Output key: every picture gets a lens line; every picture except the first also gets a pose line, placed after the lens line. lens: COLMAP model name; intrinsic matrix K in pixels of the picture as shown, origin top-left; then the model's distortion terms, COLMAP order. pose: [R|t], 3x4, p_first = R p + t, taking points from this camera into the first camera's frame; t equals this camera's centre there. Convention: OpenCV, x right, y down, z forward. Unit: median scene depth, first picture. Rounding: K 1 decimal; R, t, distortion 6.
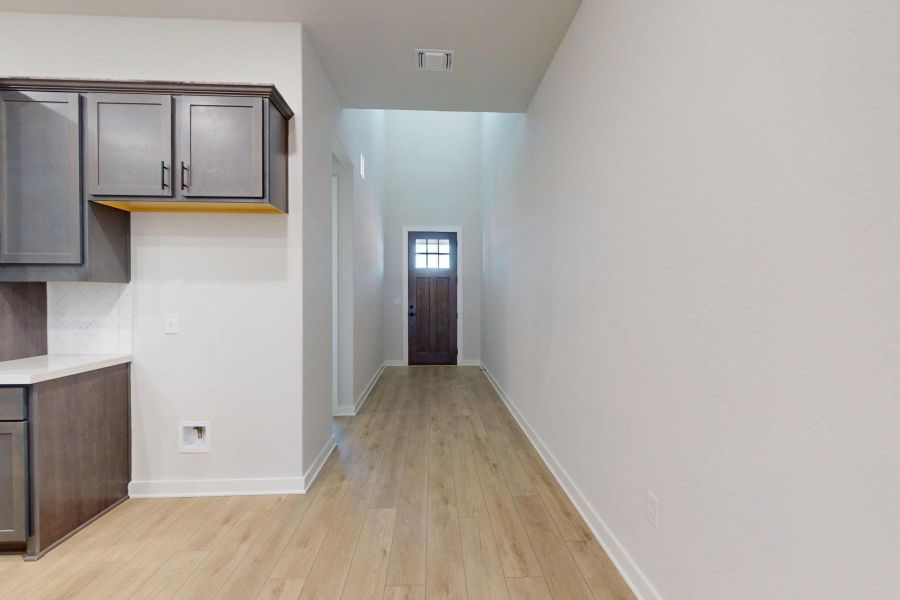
lens RADIAL K [[390.9, 0, 451.5], [0, 390.9, 300.8], [0, 0, 1]] dist [-0.002348, 0.001164]
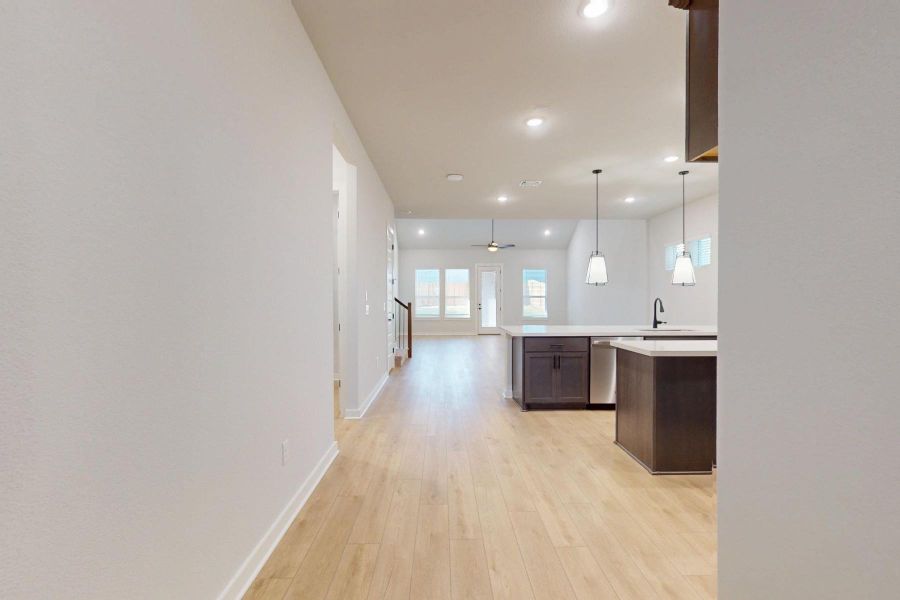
lens RADIAL K [[390.9, 0, 449.0], [0, 390.9, 297.5], [0, 0, 1]] dist [-0.002348, 0.001164]
pose [[-0.999514, -0.002004, 0.031118, -0.090705], [-0.001735, 0.999961, 0.008674, -0.023760], [-0.031135, 0.008616, -0.999478, 1.966870]]
